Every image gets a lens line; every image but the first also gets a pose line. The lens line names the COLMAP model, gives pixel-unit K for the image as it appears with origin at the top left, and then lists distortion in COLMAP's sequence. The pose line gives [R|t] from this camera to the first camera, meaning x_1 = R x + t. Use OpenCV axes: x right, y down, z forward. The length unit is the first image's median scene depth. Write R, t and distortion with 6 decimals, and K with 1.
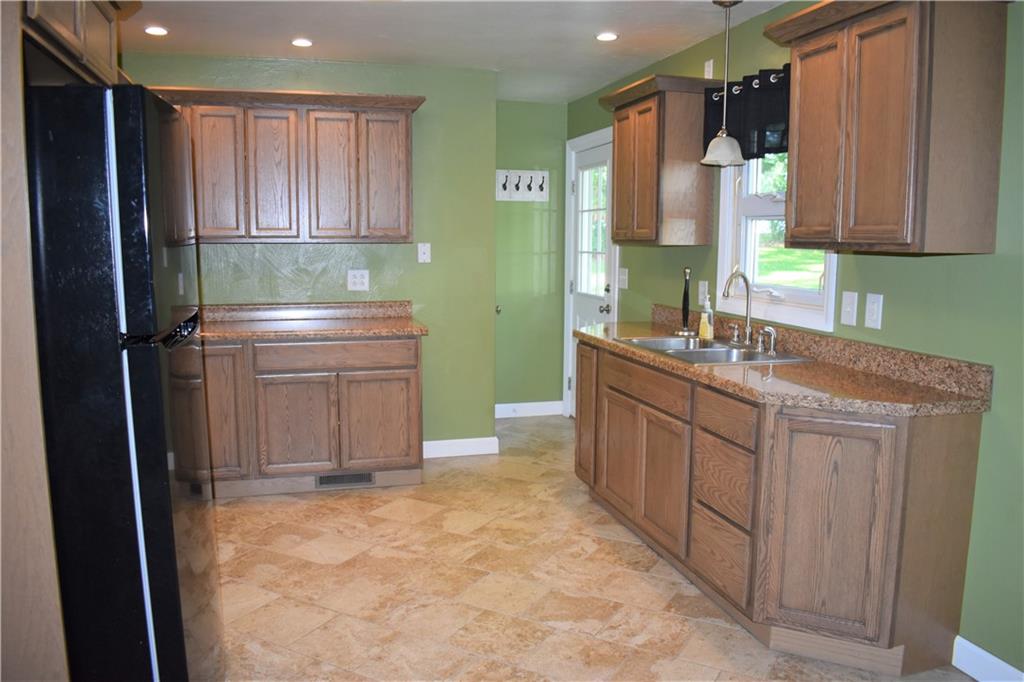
lens RADIAL K [[792.7, 0, 512.0], [0, 792.7, 341.0], [0, 0, 1]] dist [-0.091737, 0.007757]
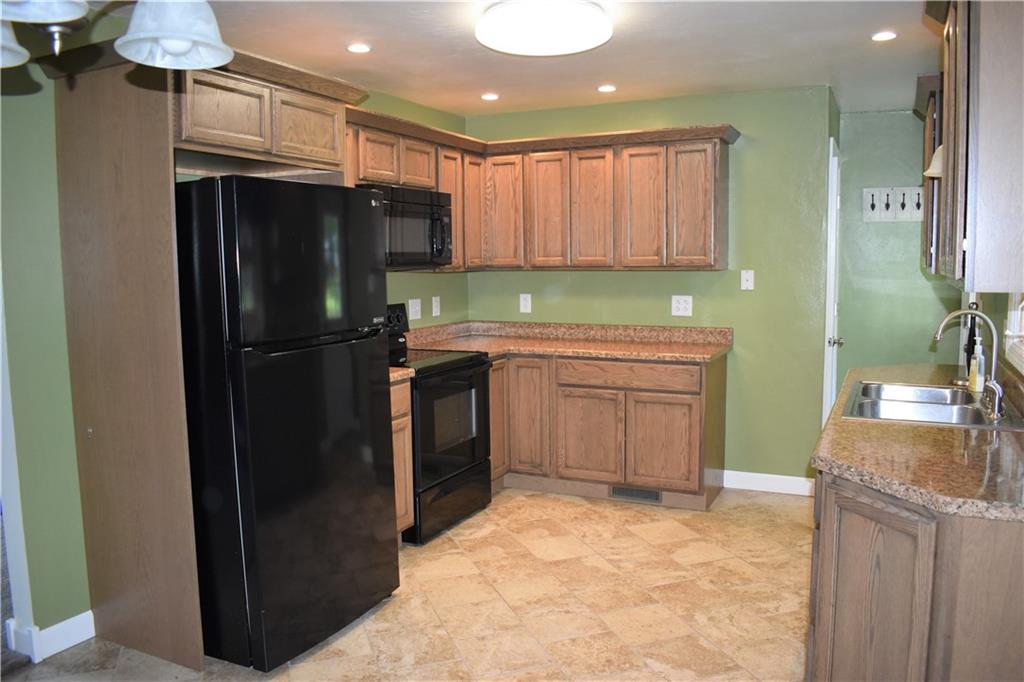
lens RADIAL K [[792.7, 0, 512.0], [0, 792.7, 341.0], [0, 0, 1]] dist [-0.091737, 0.007757]
pose [[0.749804, 0.054628, -0.659401, 0.375868], [-0.068915, 0.997613, 0.004285, -0.023122], [0.658061, 0.042230, 0.751780, 0.091664]]
